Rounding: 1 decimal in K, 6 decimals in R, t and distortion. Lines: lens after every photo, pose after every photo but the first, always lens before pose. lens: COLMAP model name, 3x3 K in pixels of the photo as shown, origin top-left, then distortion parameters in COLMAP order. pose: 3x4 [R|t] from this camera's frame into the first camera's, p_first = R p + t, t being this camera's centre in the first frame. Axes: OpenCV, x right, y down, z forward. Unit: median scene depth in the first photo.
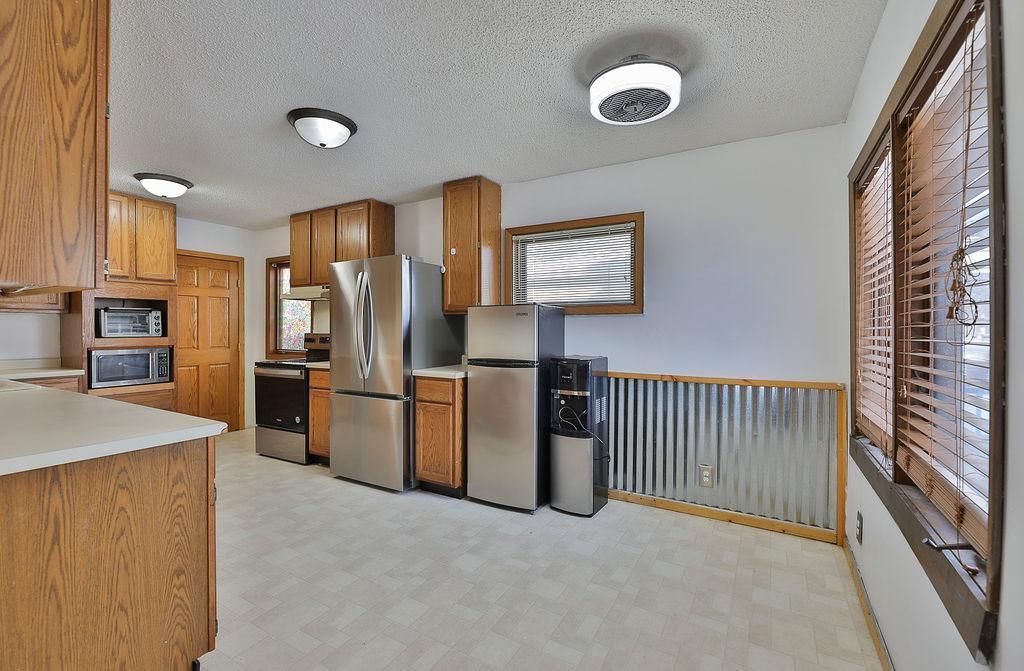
lens RADIAL K [[448.0, 0, 511.2], [0, 448.0, 332.4], [0, 0, 1]] dist [-0.002904, -0.001017]
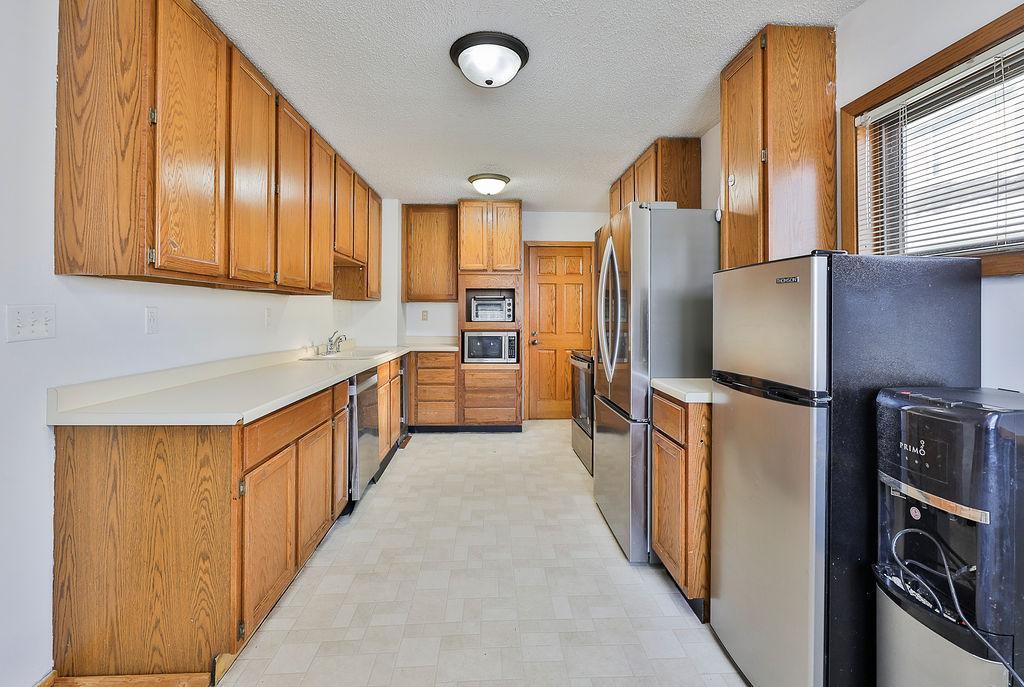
lens RADIAL K [[462.3, 0, 510.6], [0, 462.3, 311.4], [0, 0, 1]] dist [-0.002047, -0.000151]
pose [[0.543221, -0.004031, -0.839580, 0.254021], [-0.012264, 0.999844, -0.012735, -0.001721], [0.839500, 0.017215, 0.543087, 0.520784]]
